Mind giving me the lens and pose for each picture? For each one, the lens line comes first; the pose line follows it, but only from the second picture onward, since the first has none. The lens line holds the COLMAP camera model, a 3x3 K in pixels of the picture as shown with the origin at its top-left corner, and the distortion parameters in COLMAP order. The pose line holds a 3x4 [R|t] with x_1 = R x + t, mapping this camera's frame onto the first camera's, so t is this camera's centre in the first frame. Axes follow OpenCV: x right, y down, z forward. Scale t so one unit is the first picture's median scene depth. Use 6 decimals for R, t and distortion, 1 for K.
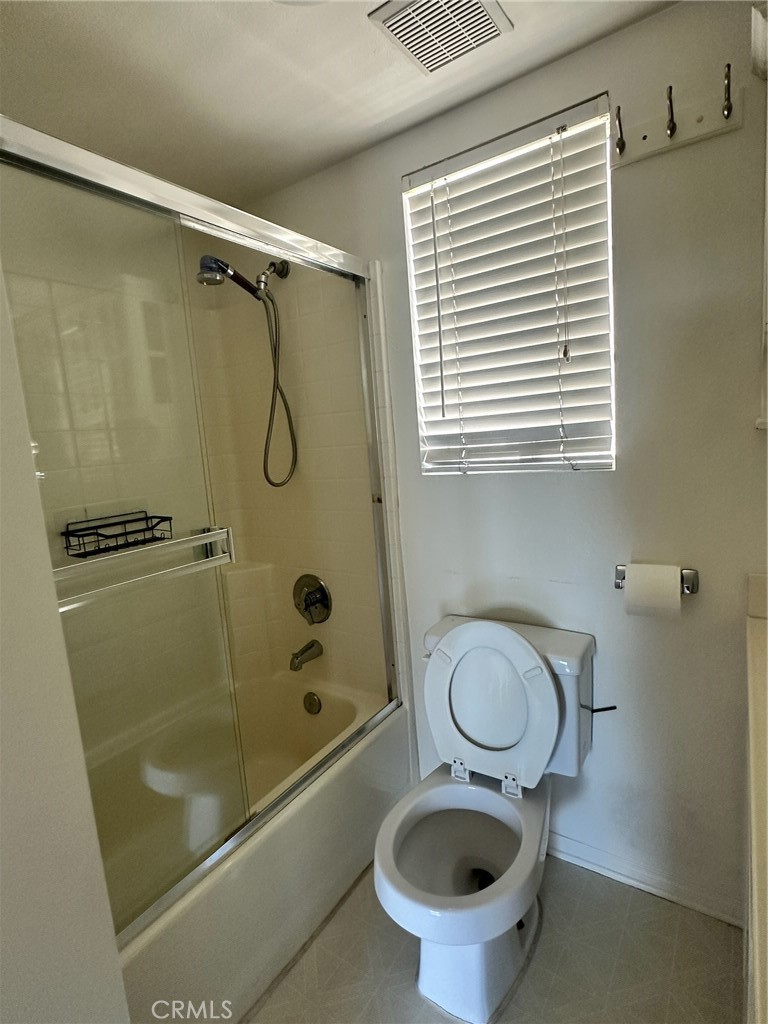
lens RADIAL K [[519.6, 0, 383.3], [0, 519.6, 507.0], [0, 0, 1]] dist [0.000641, -0.000582]
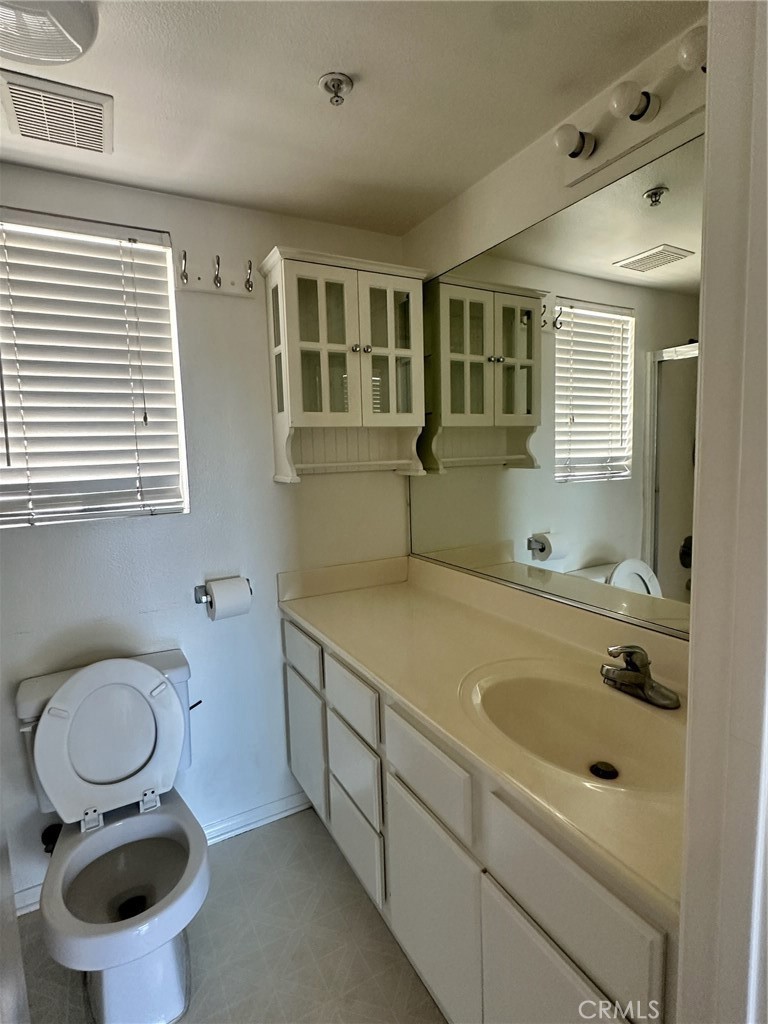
lens RADIAL K [[519.6, 0, 382.2], [0, 519.6, 512.6], [0, 0, 1]] dist [0.000641, -0.000582]
pose [[0.451248, -0.036810, 0.891639, -0.469722], [0.124142, 0.992023, -0.021872, 0.015691], [-0.883722, 0.120560, 0.452218, -0.008208]]
